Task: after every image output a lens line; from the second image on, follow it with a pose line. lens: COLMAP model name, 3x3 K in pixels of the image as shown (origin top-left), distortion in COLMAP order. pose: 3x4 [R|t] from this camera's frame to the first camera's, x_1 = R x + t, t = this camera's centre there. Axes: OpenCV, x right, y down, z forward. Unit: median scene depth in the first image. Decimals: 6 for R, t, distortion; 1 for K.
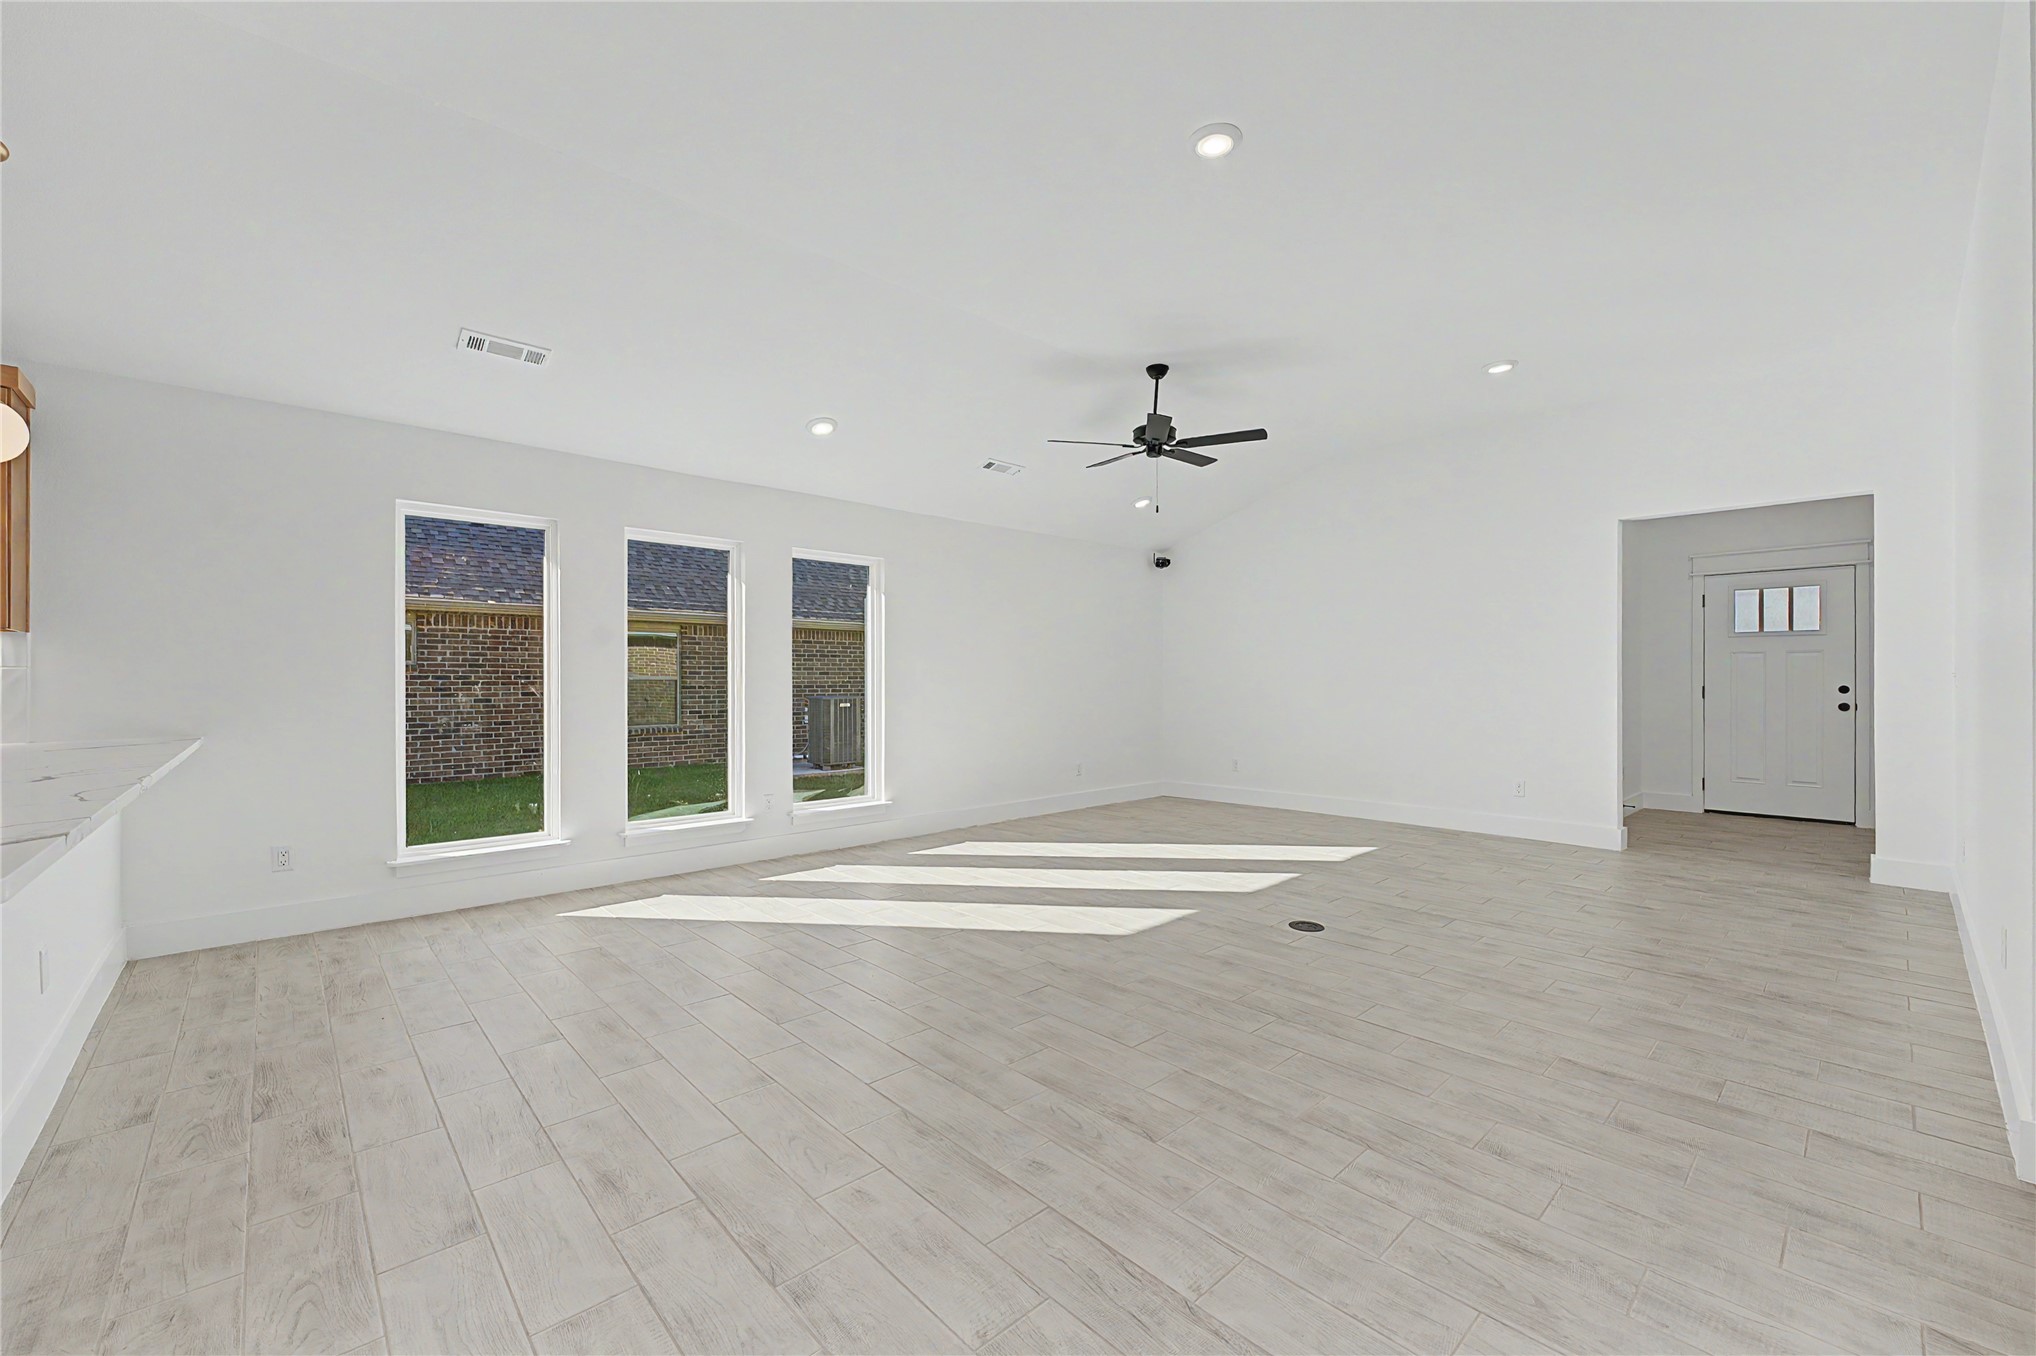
lens RADIAL K [[821.4, 0, 1009.9], [0, 821.4, 682.3], [0, 0, 1]] dist [-0.003346, -0.000337]
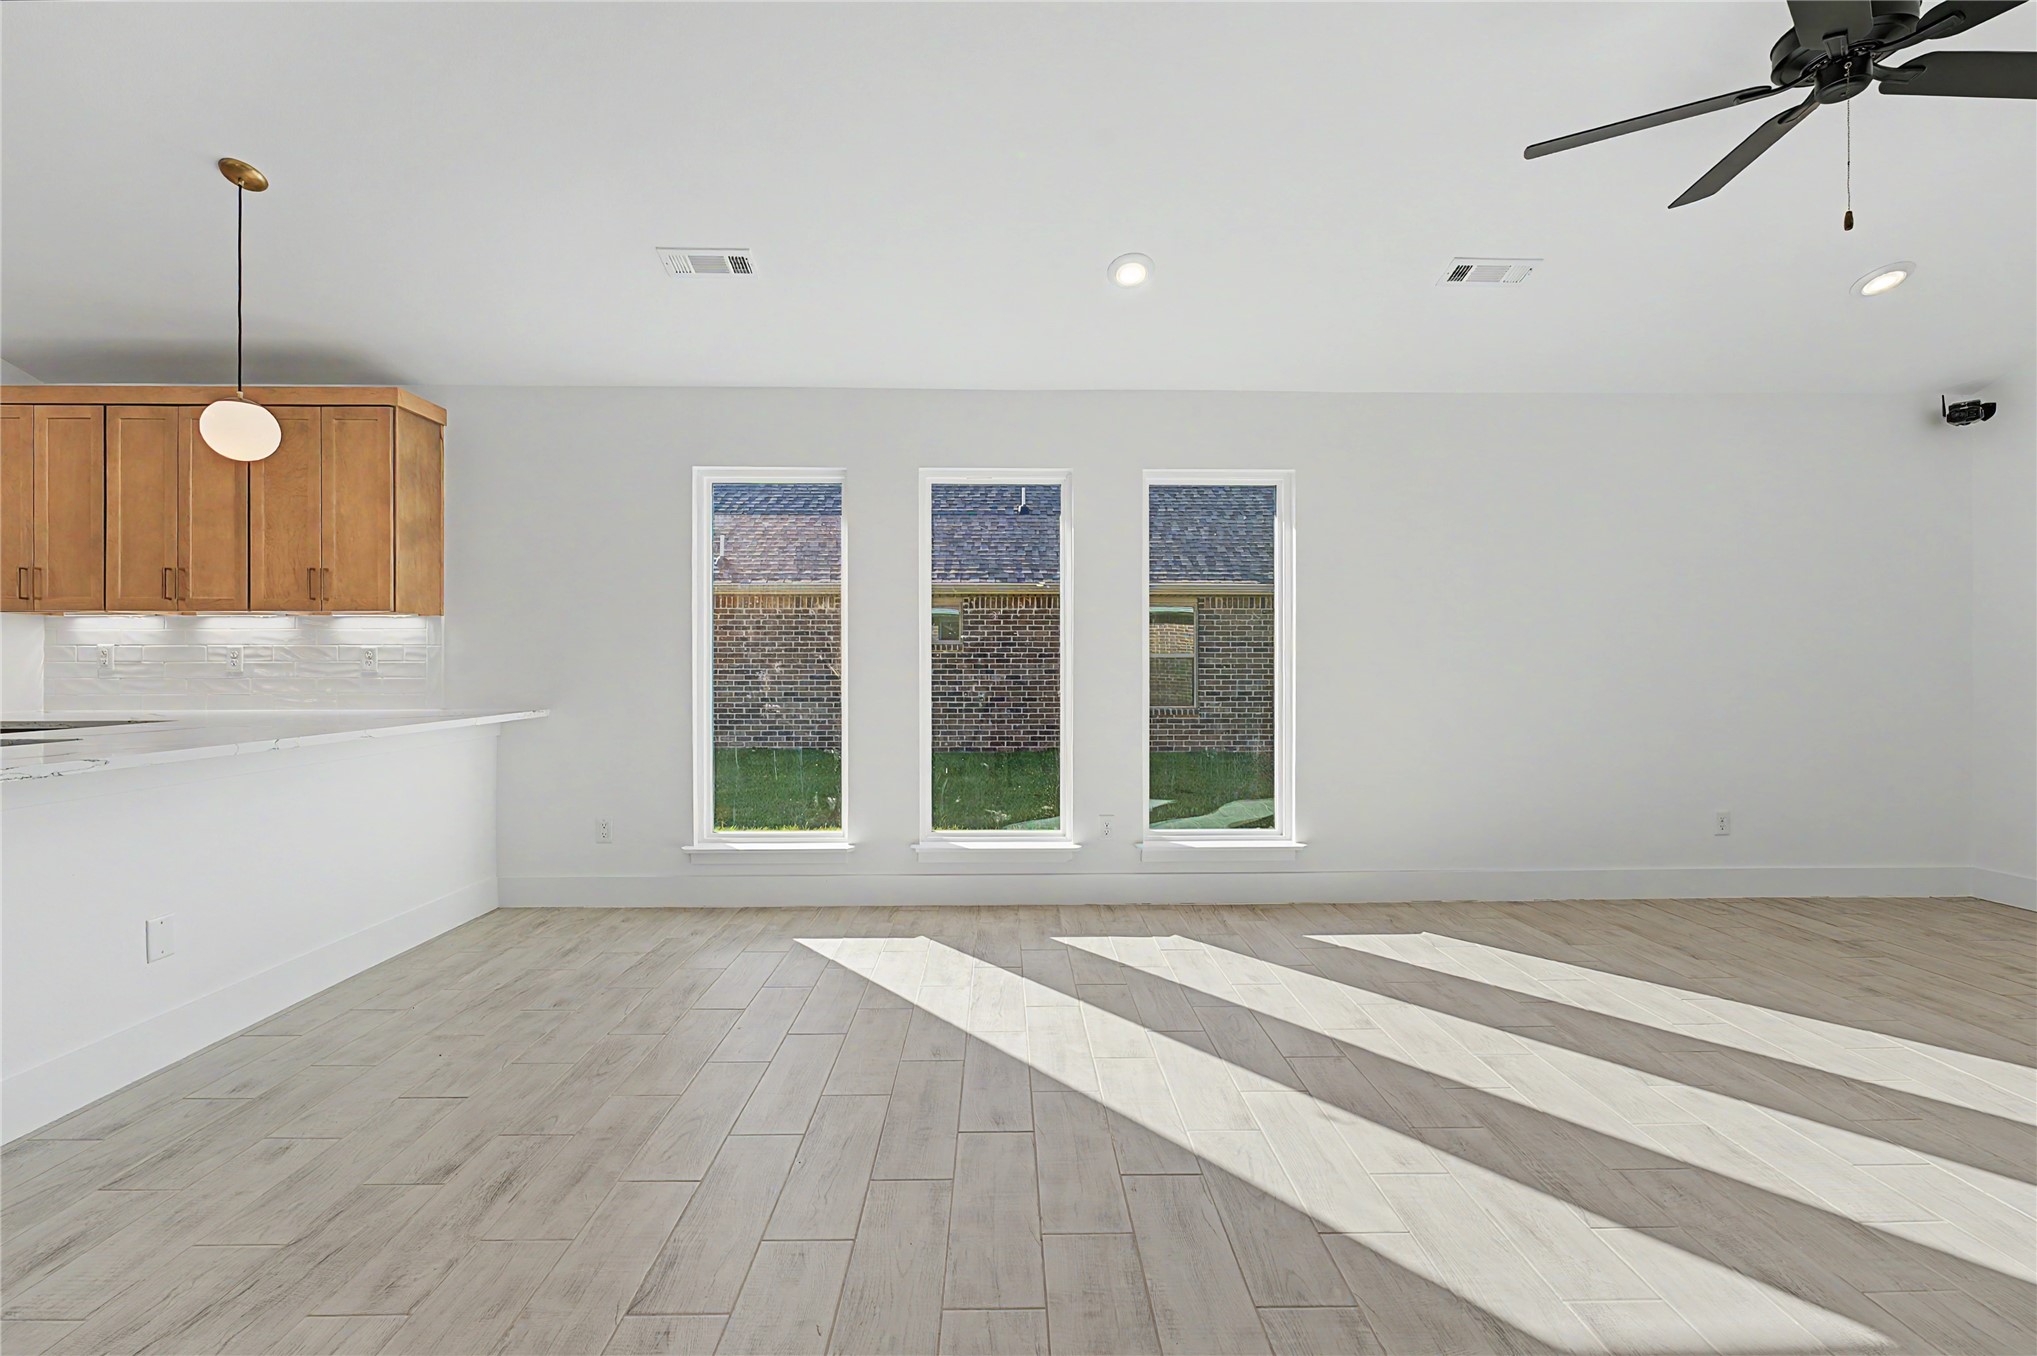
lens RADIAL K [[821.8, 0, 1023.0], [0, 821.8, 664.6], [0, 0, 1]] dist [-0.003346, -0.000337]
pose [[0.748383, 0.006437, -0.663235, 0.099921], [-0.003353, 0.999977, 0.005921, -0.000277], [0.663258, -0.002207, 0.748388, 0.311074]]
